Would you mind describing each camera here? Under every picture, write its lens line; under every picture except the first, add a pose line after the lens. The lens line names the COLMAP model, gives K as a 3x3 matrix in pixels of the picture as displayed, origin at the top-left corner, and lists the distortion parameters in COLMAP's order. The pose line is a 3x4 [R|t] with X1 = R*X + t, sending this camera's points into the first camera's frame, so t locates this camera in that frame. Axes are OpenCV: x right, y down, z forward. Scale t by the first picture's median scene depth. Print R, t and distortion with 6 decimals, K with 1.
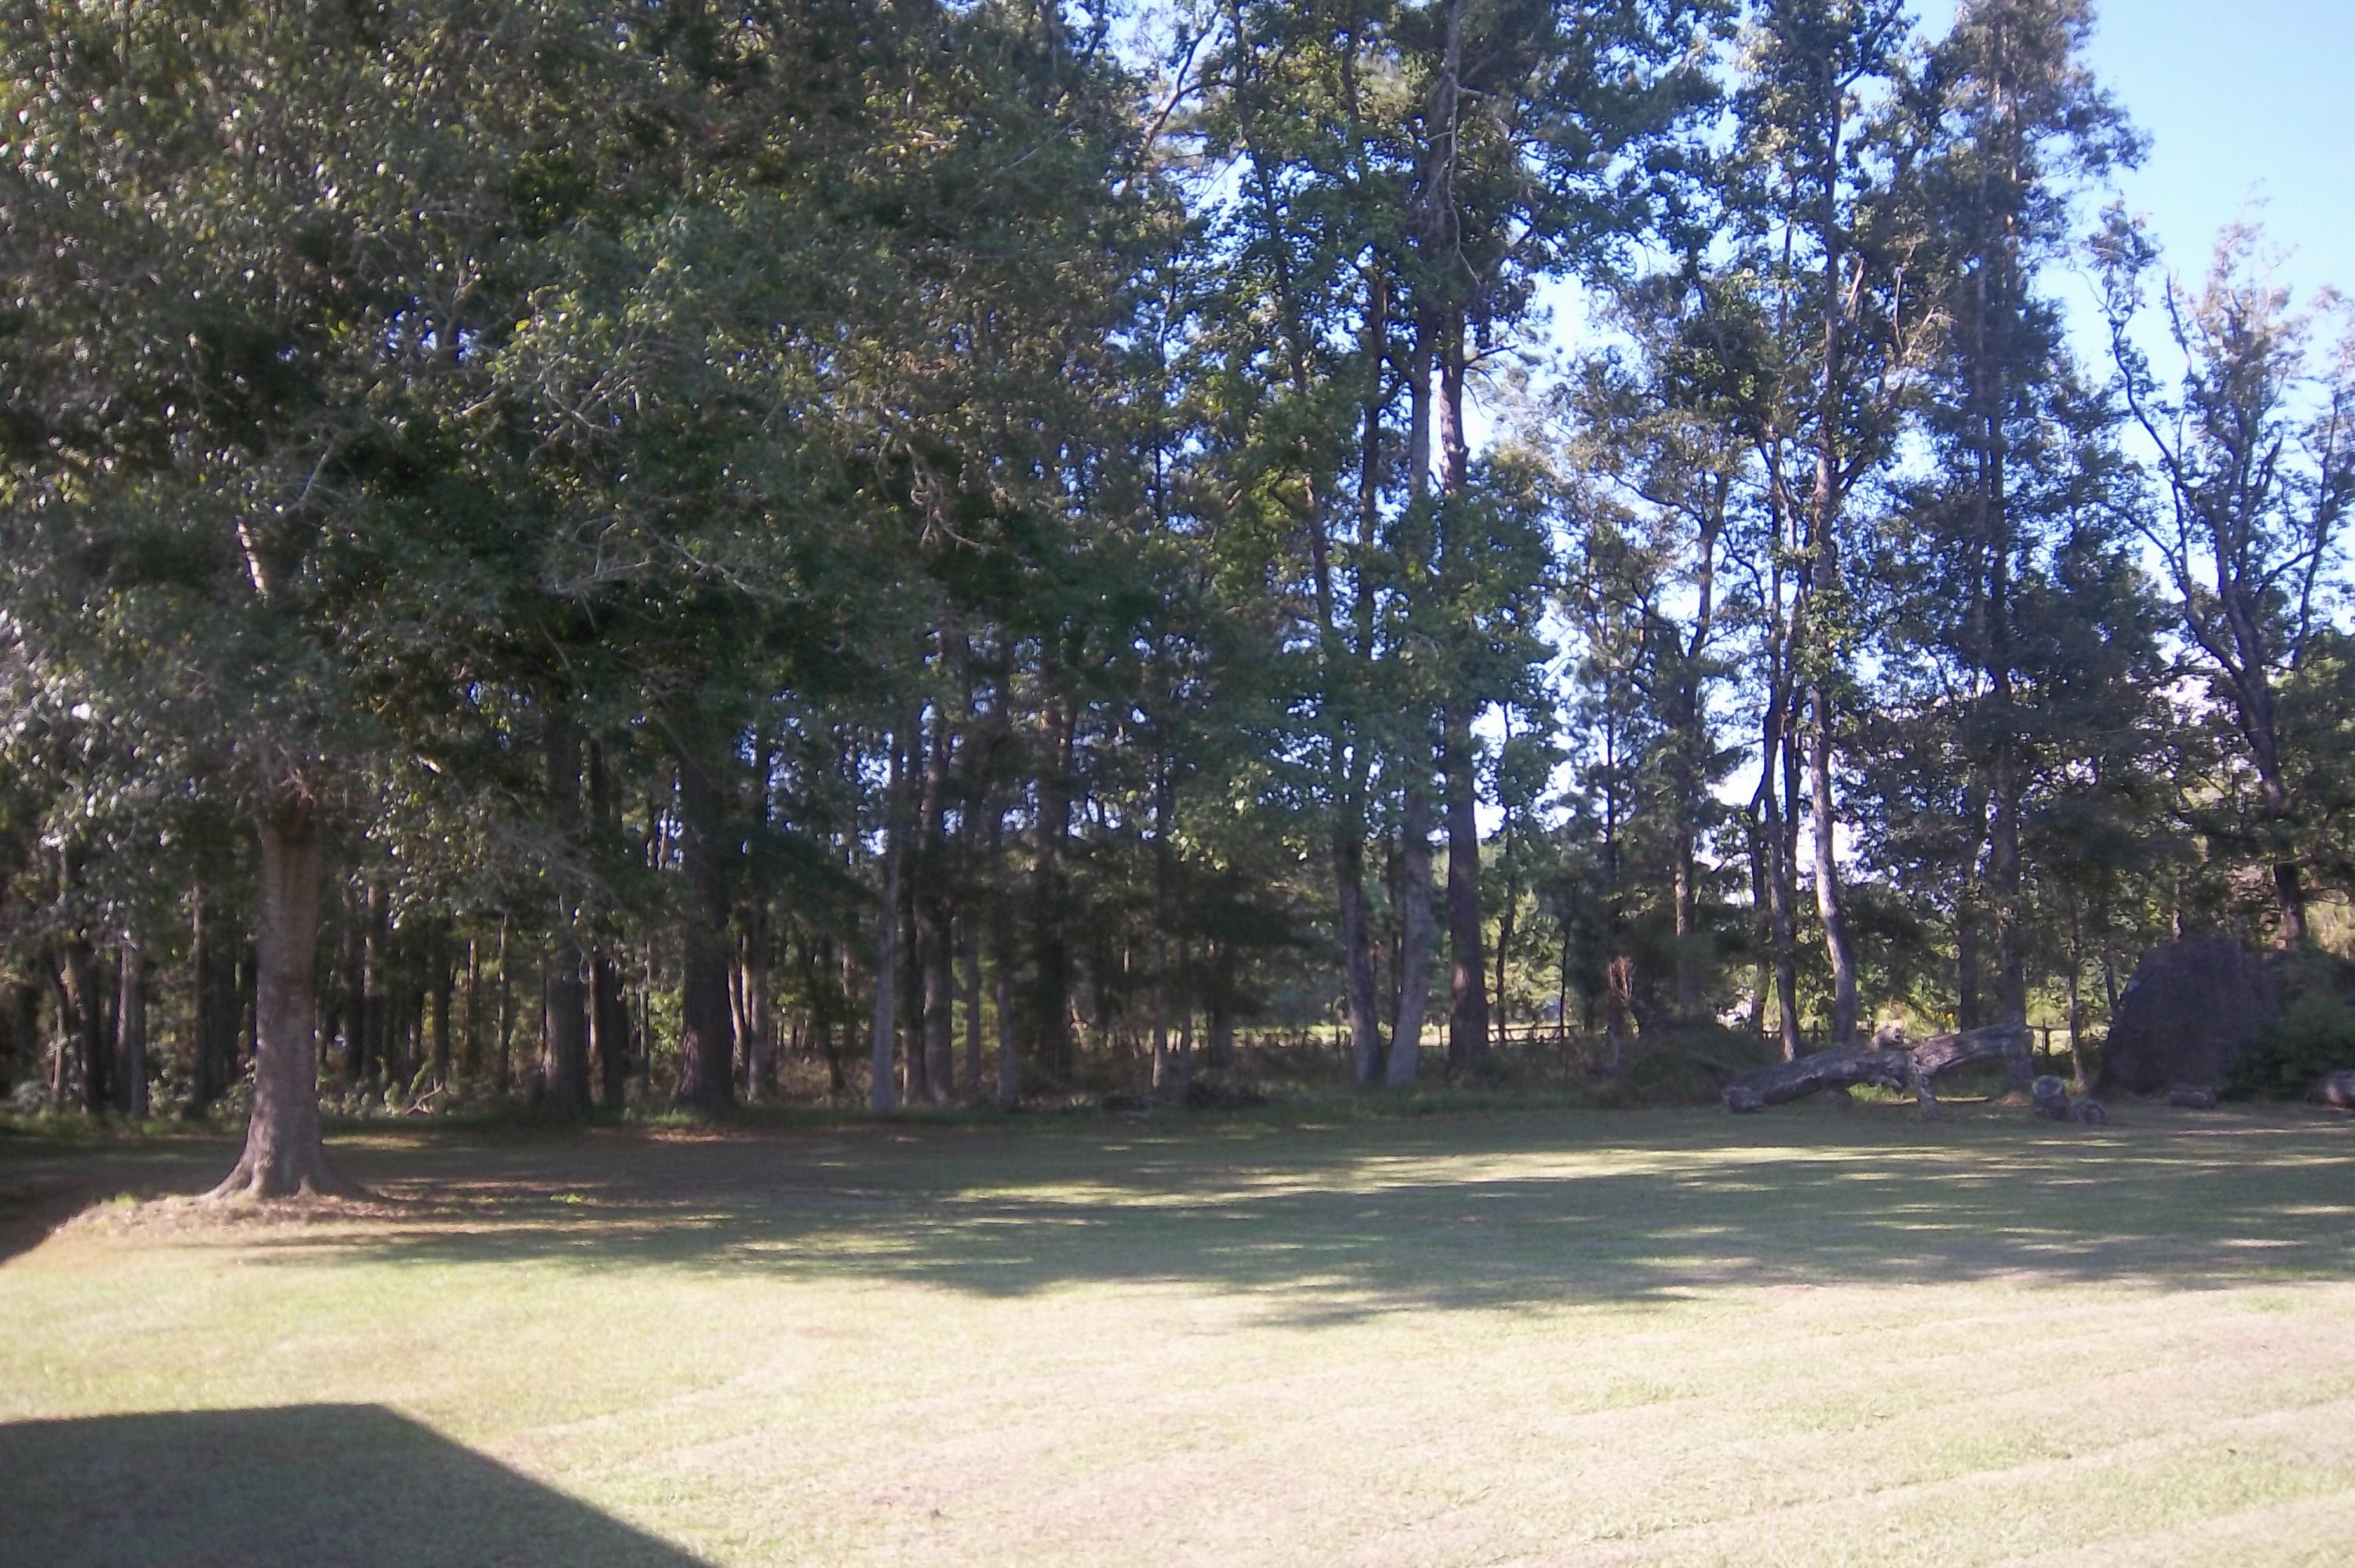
lens RADIAL K [[2042.1, 0, 1177.5], [0, 2042.1, 784.0], [0, 0, 1]] dist [-0.034976, -0.013693]
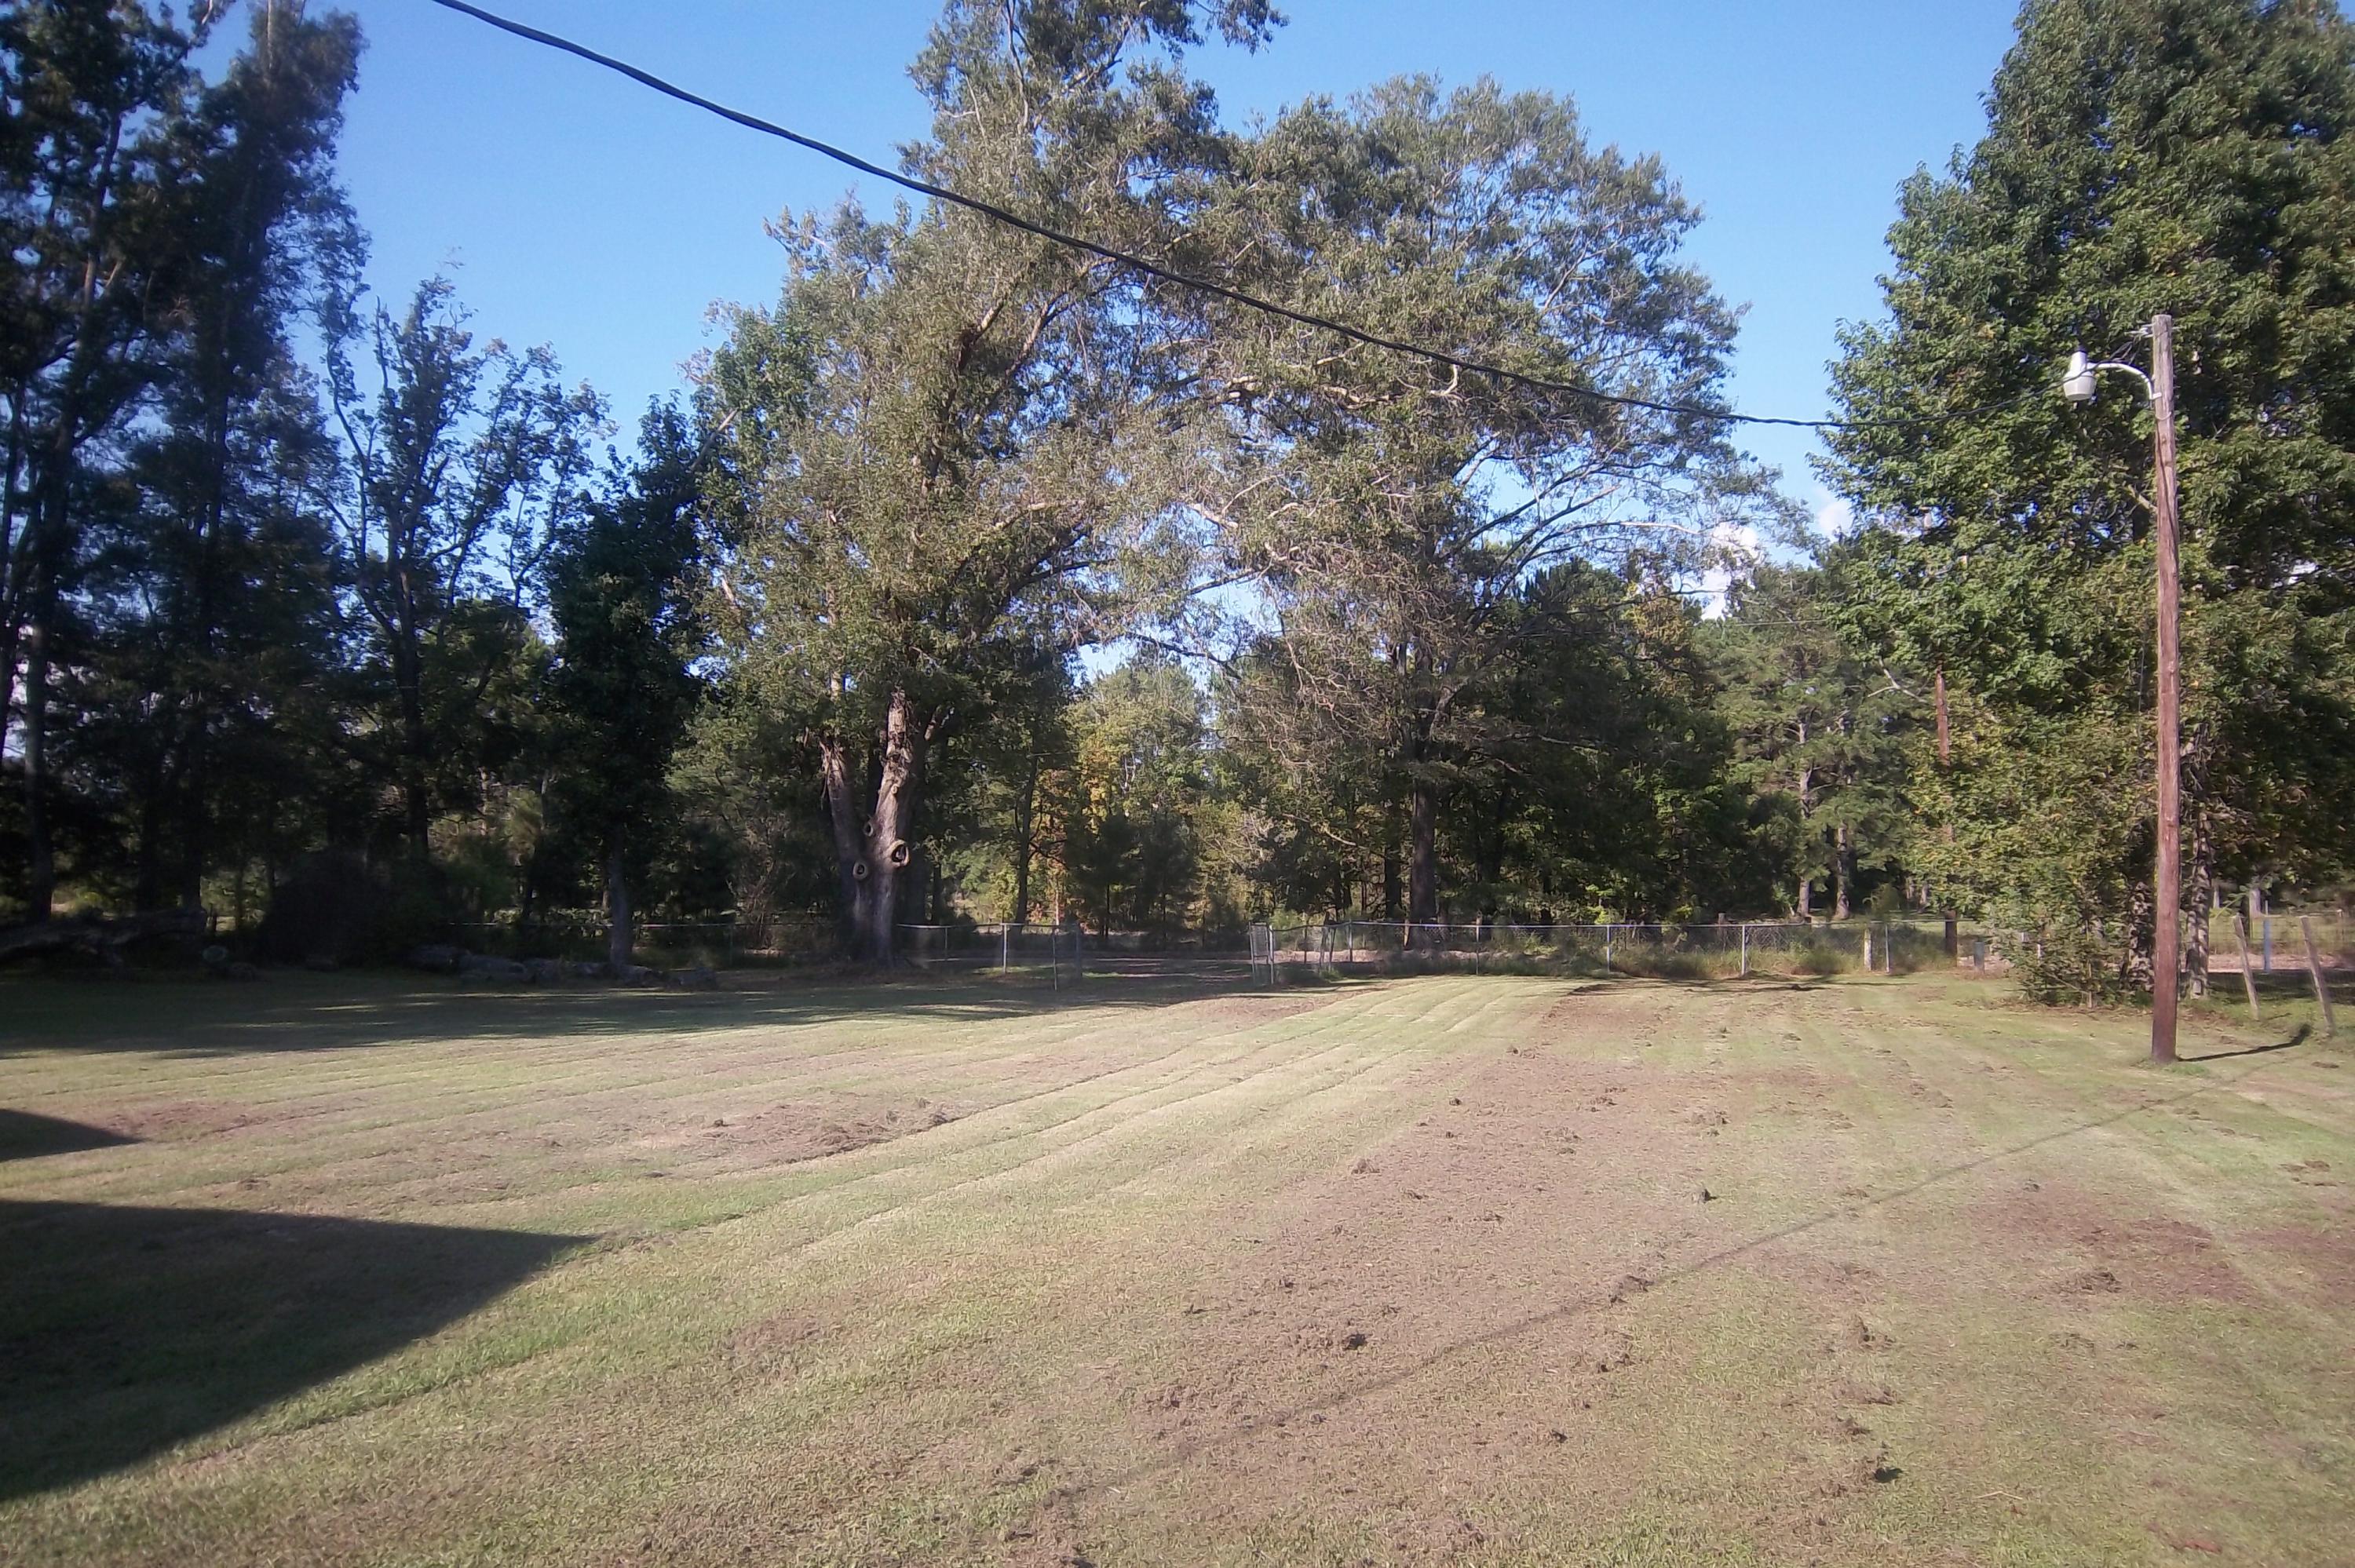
lens RADIAL K [[2042.1, 0, 1177.5], [0, 2042.1, 784.0], [0, 0, 1]] dist [-0.034976, -0.013693]
pose [[0.660200, 0.062717, 0.748467, -0.096413], [-0.105568, 0.994364, 0.009797, -0.025865], [-0.743634, -0.085482, 0.663100, -0.211869]]
